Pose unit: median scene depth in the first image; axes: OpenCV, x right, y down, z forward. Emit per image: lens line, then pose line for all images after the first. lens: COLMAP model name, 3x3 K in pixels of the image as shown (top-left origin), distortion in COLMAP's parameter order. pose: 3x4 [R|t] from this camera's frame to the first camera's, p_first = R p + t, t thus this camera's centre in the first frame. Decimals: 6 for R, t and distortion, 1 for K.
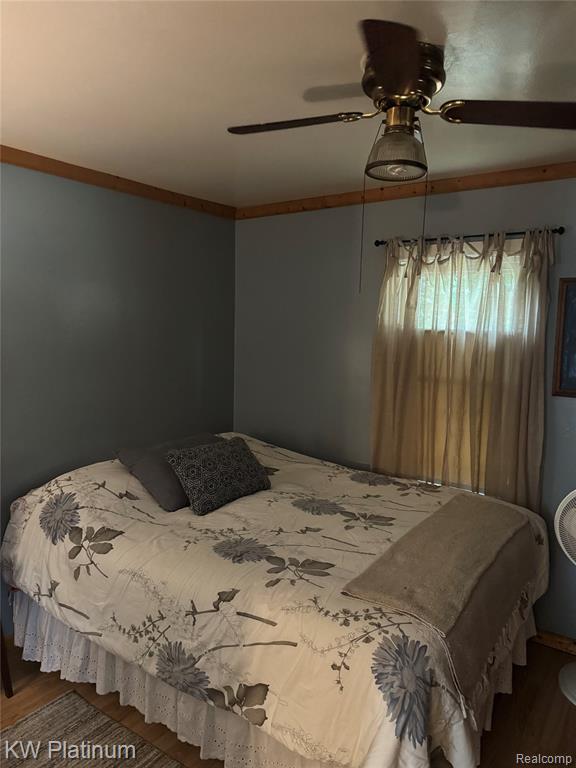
lens RADIAL K [[543.4, 0, 285.9], [0, 543.4, 384.8], [0, 0, 1]] dist [0.041084, -0.057931]
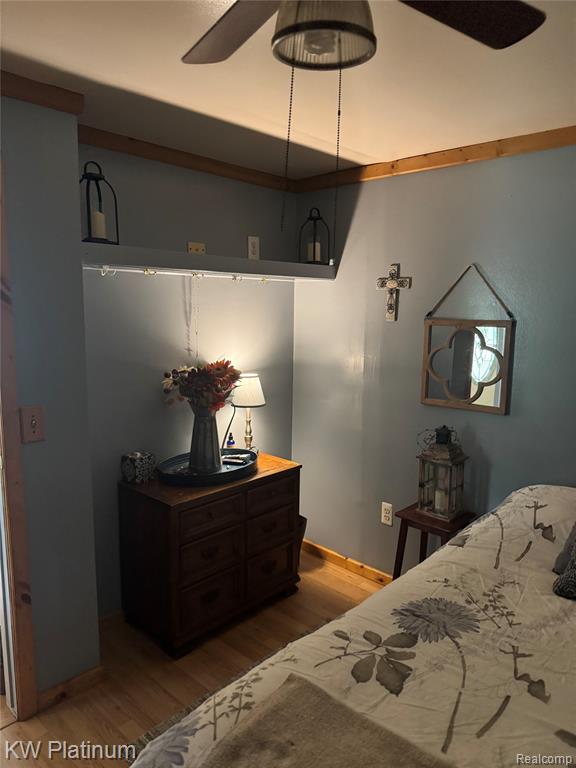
lens RADIAL K [[543.4, 0, 285.7], [0, 543.4, 383.9], [0, 0, 1]] dist [0.041084, -0.057931]
pose [[-0.110238, 0.138790, -0.984167, 0.628349], [-0.135753, 0.978820, 0.153242, -0.098200], [0.984591, 0.150497, -0.089062, 0.802594]]
